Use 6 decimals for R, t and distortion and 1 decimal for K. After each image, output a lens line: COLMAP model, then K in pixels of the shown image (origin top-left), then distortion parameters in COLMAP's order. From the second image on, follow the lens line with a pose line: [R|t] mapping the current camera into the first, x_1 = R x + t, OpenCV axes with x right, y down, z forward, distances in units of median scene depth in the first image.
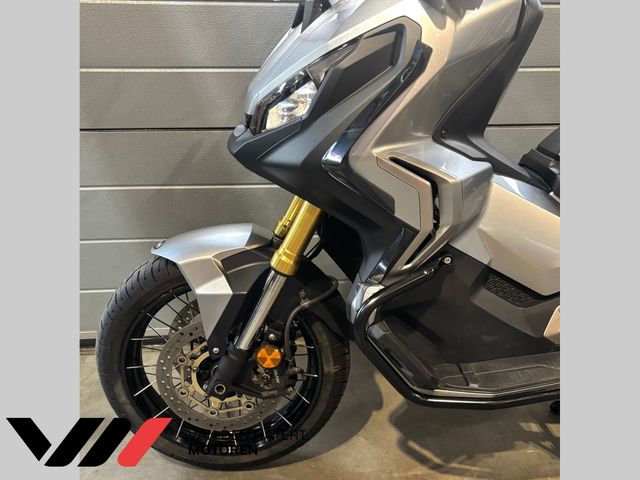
lens RADIAL K [[632.1, 0, 309.2], [0, 632.1, 298.4], [0, 0, 1]] dist [0.053160, -0.002995]
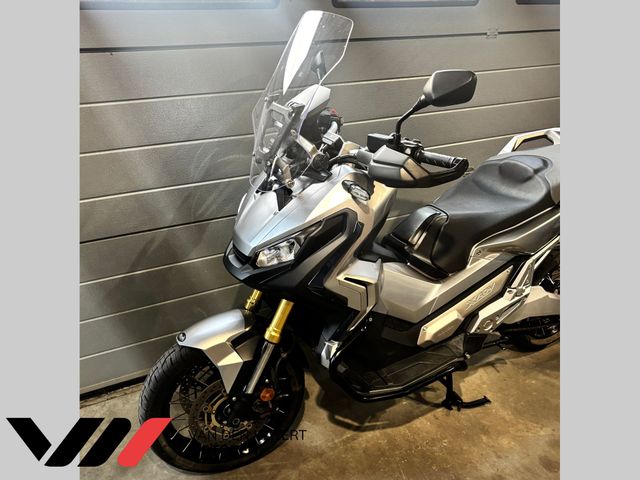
lens RADIAL K [[558.5, 0, 320.0], [0, 558.5, 240.0], [0, 0, 1]] dist [0.010333, -0.001341]
pose [[0.920847, -0.149710, 0.360038, -0.394519], [0.155115, 0.987797, 0.014016, -0.290997], [-0.357743, 0.042941, 0.932832, -0.363026]]
